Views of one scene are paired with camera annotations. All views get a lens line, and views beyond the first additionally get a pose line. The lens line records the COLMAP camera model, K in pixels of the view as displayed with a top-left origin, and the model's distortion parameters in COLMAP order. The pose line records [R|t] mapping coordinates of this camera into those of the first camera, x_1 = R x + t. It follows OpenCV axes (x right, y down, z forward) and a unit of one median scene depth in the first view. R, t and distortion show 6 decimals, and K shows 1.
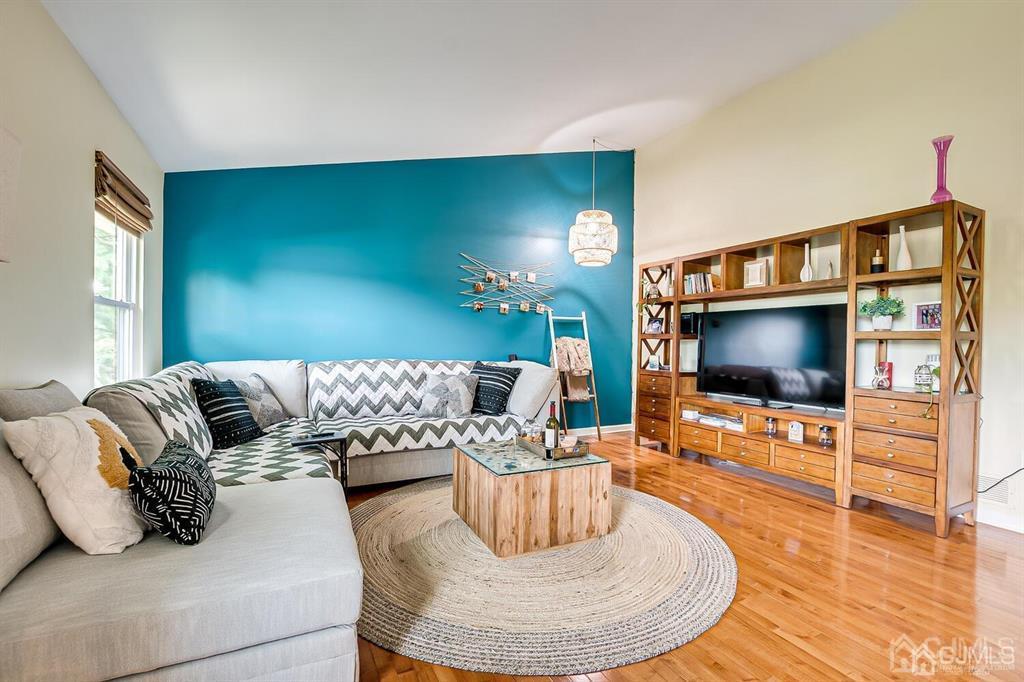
lens RADIAL K [[448.3, 0, 509.8], [0, 448.3, 348.0], [0, 0, 1]] dist [-0.020190, -0.000013]
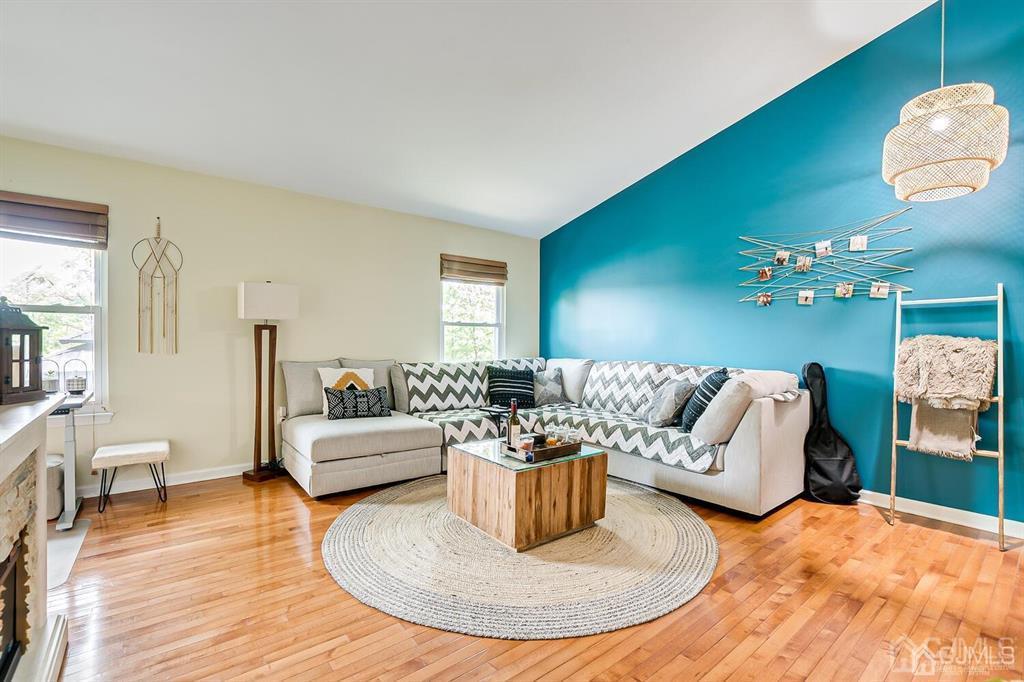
lens RADIAL K [[448.3, 0, 509.8], [0, 448.3, 348.0], [0, 0, 1]] dist [-0.020190, -0.000013]
pose [[0.214931, 0.000992, -0.976629, 0.582517], [-0.017559, 0.999842, -0.002849, 0.001582], [0.976471, 0.017761, 0.214914, 0.406093]]
